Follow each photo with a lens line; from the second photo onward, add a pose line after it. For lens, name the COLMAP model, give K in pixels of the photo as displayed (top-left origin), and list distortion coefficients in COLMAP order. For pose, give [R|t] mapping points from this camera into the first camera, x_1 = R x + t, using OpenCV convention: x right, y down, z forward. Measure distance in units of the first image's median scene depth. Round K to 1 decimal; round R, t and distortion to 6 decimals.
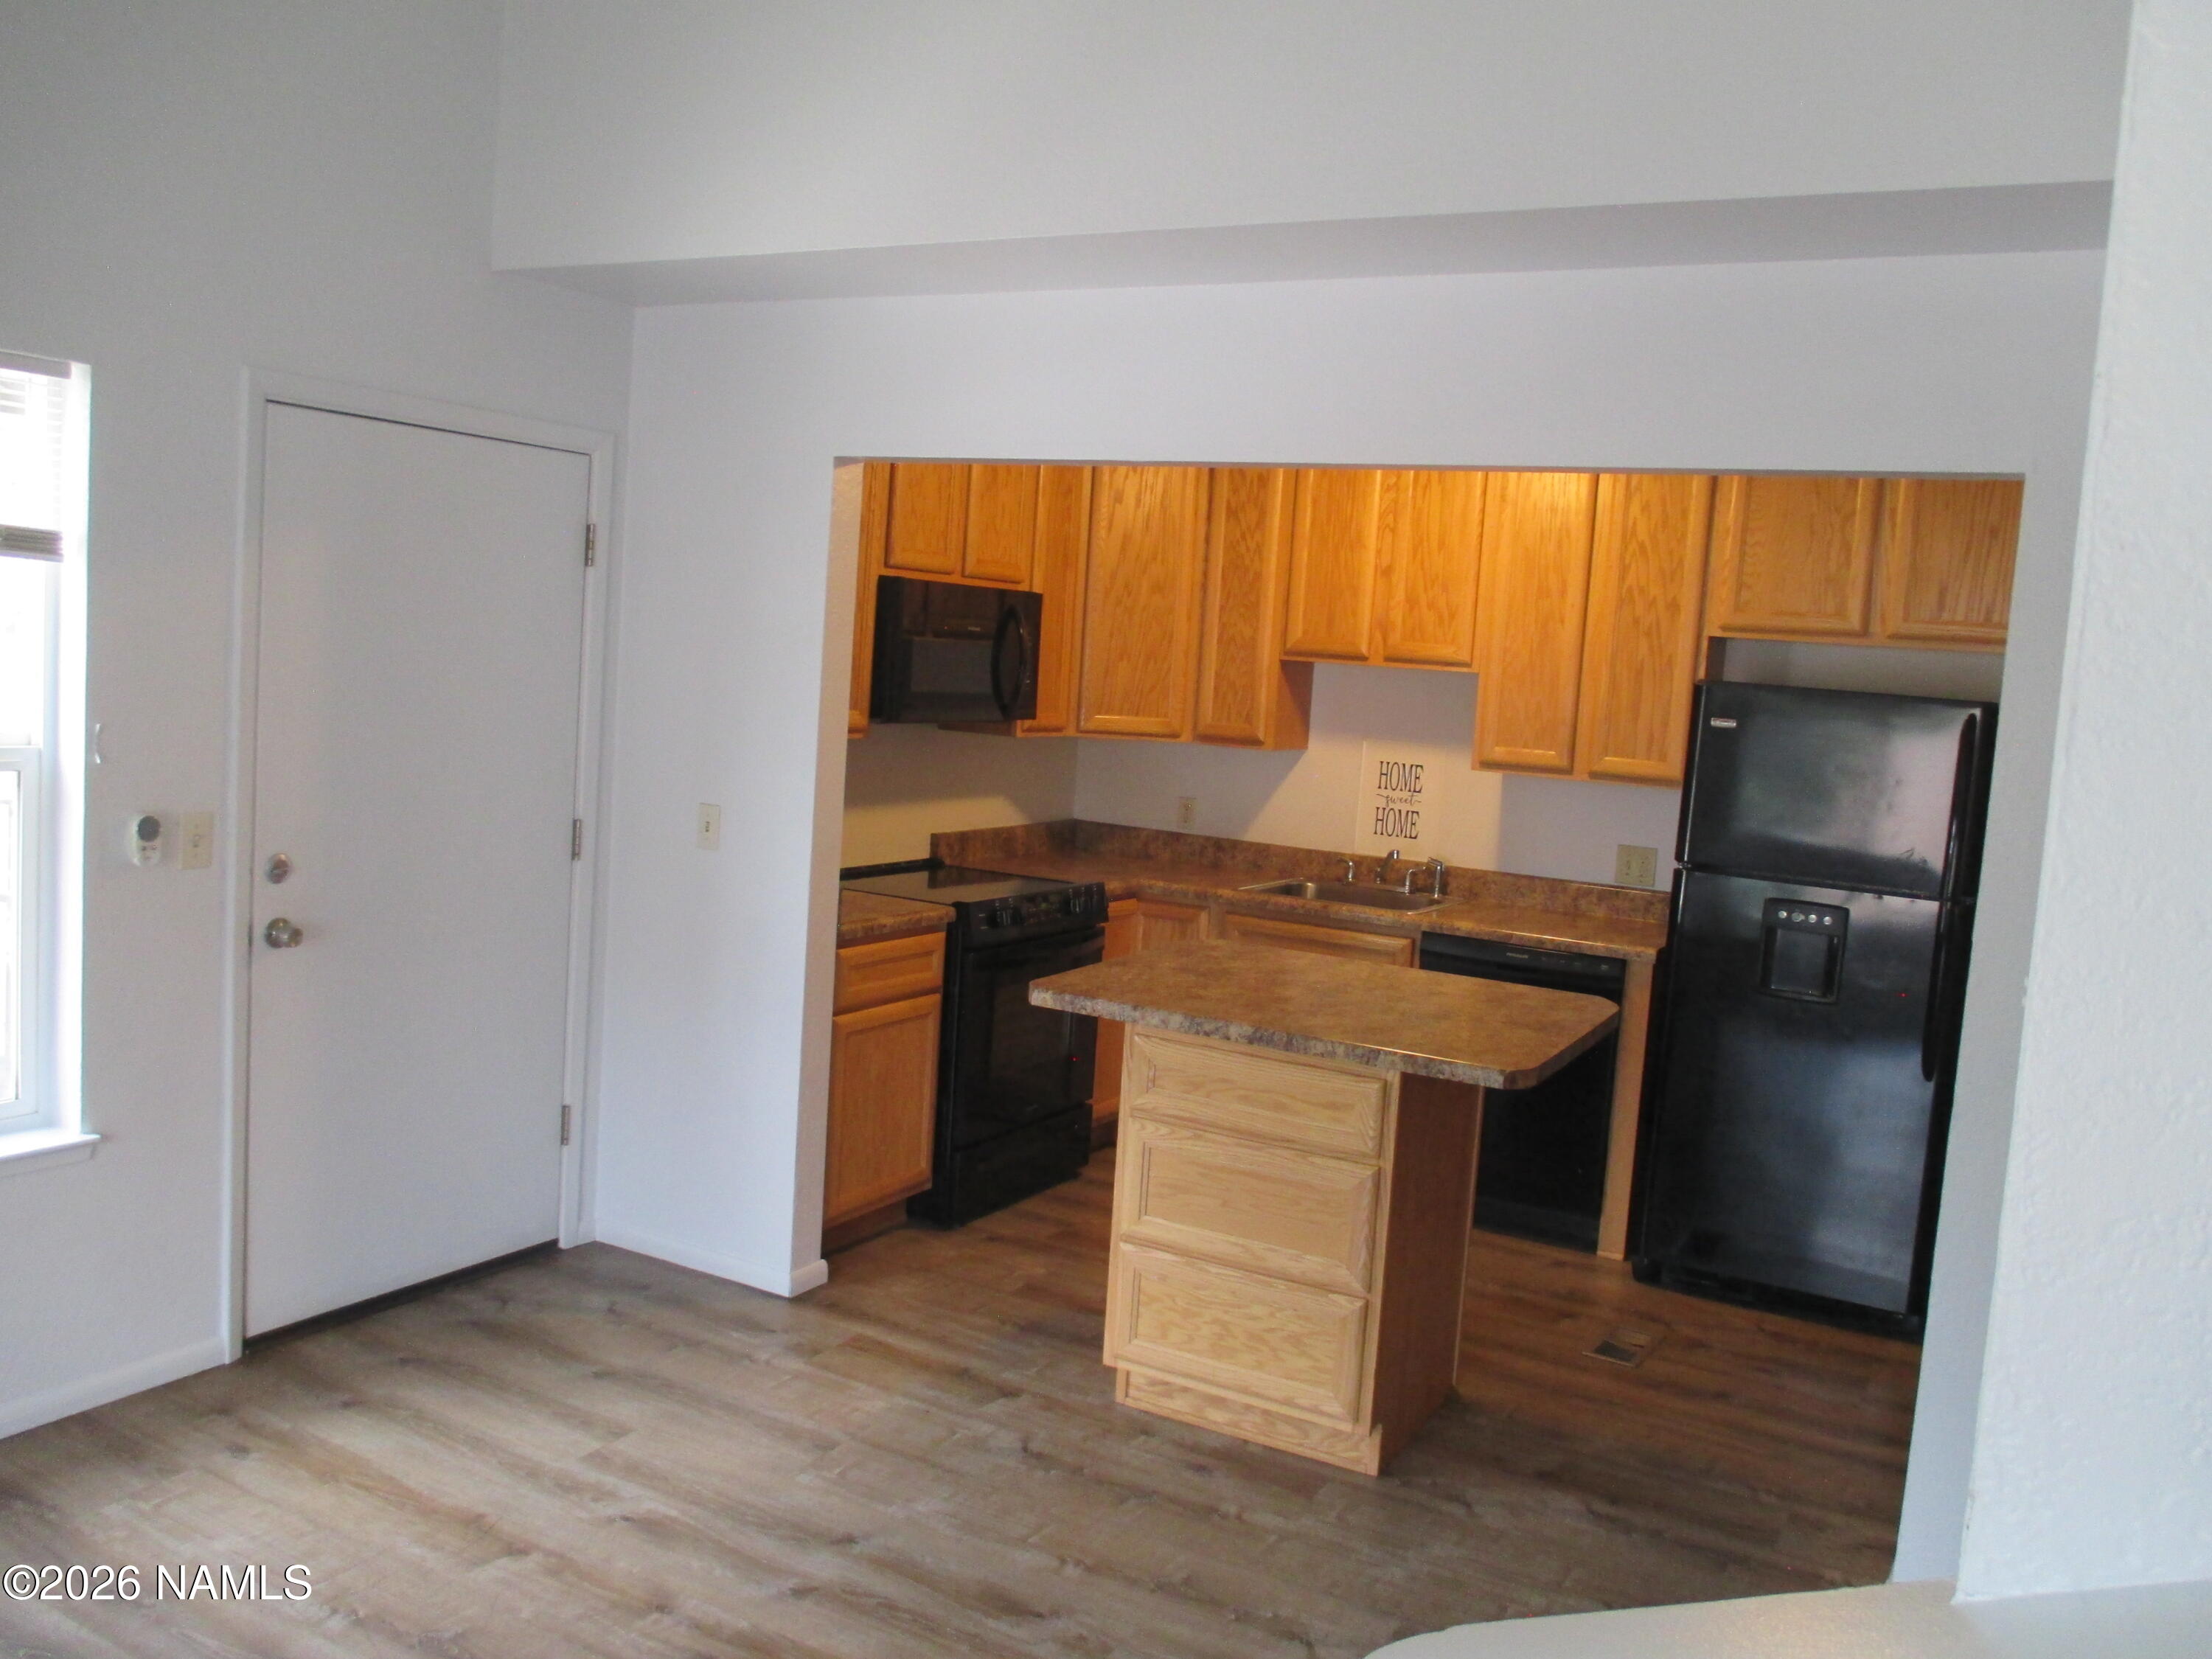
lens RADIAL K [[1818.7, 0, 1105.5], [0, 1818.7, 834.1], [0, 0, 1]] dist [-0.035864, 0.002739]
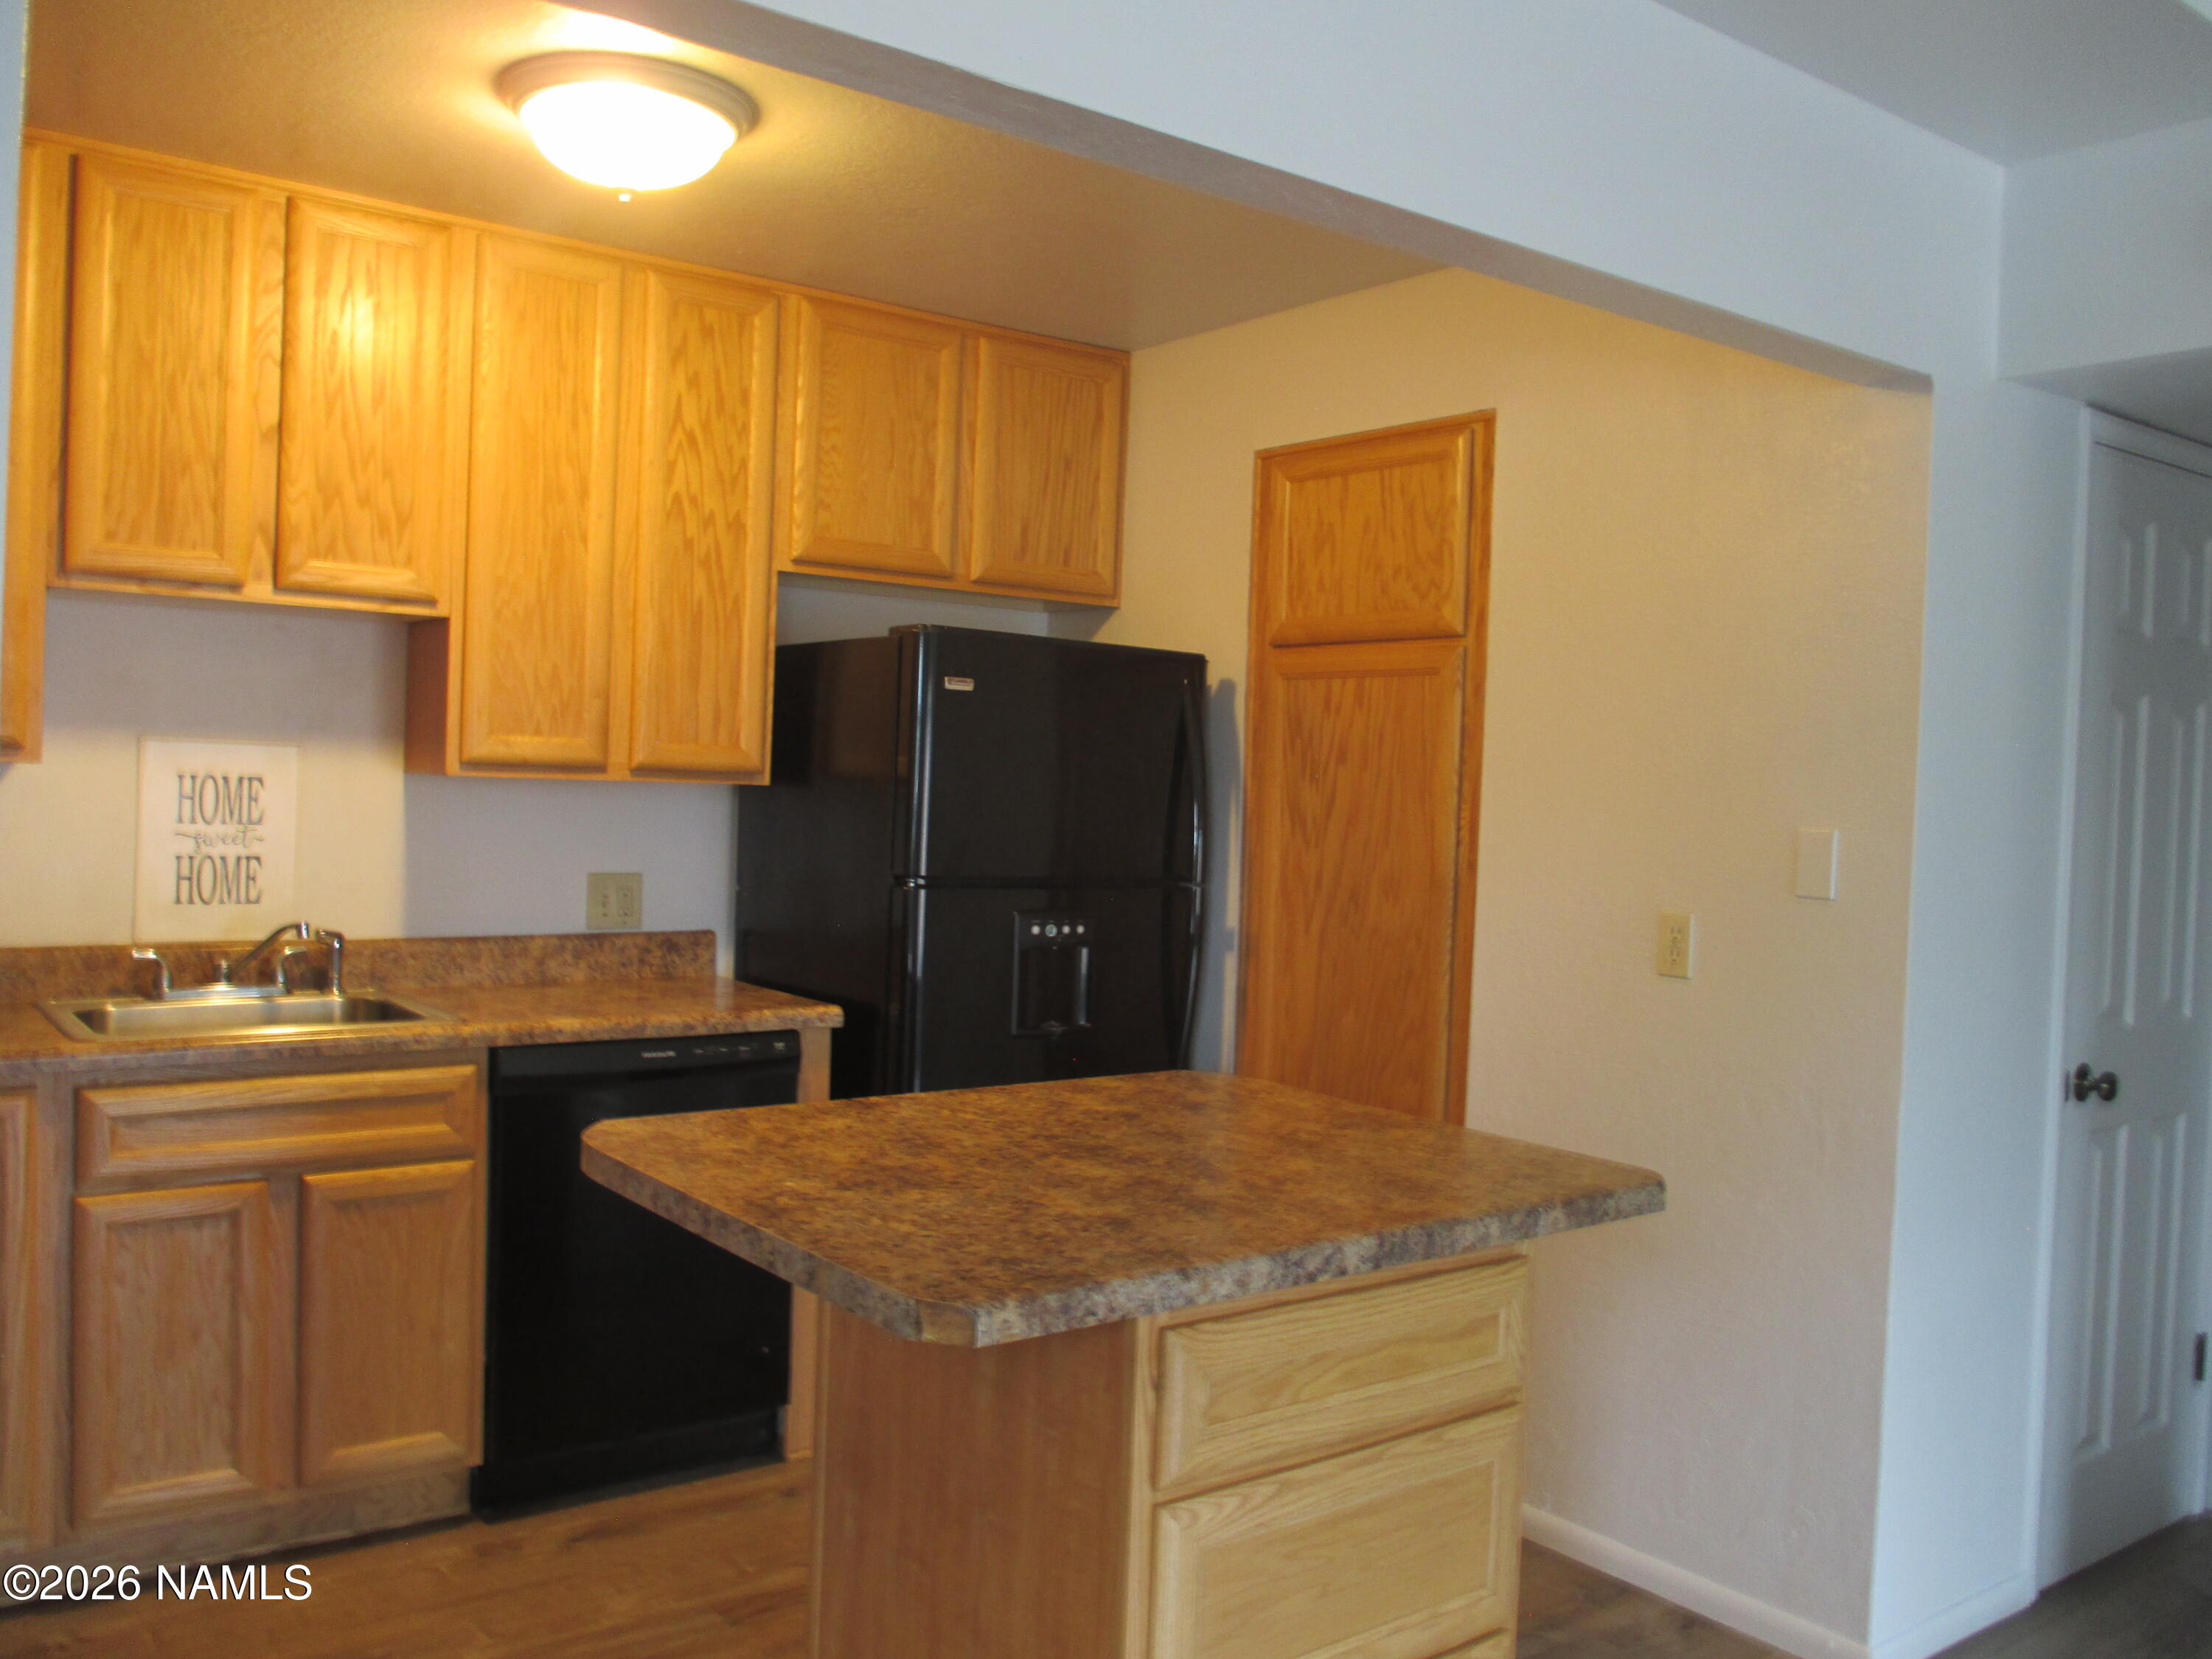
lens RADIAL K [[1818.7, 0, 1112.1], [0, 1818.7, 833.3], [0, 0, 1]] dist [-0.035864, 0.002739]
pose [[0.392873, -0.078477, 0.916238, -0.318112], [0.083818, 0.995261, 0.049305, -0.031699], [-0.915765, 0.057427, 0.397588, 0.647708]]
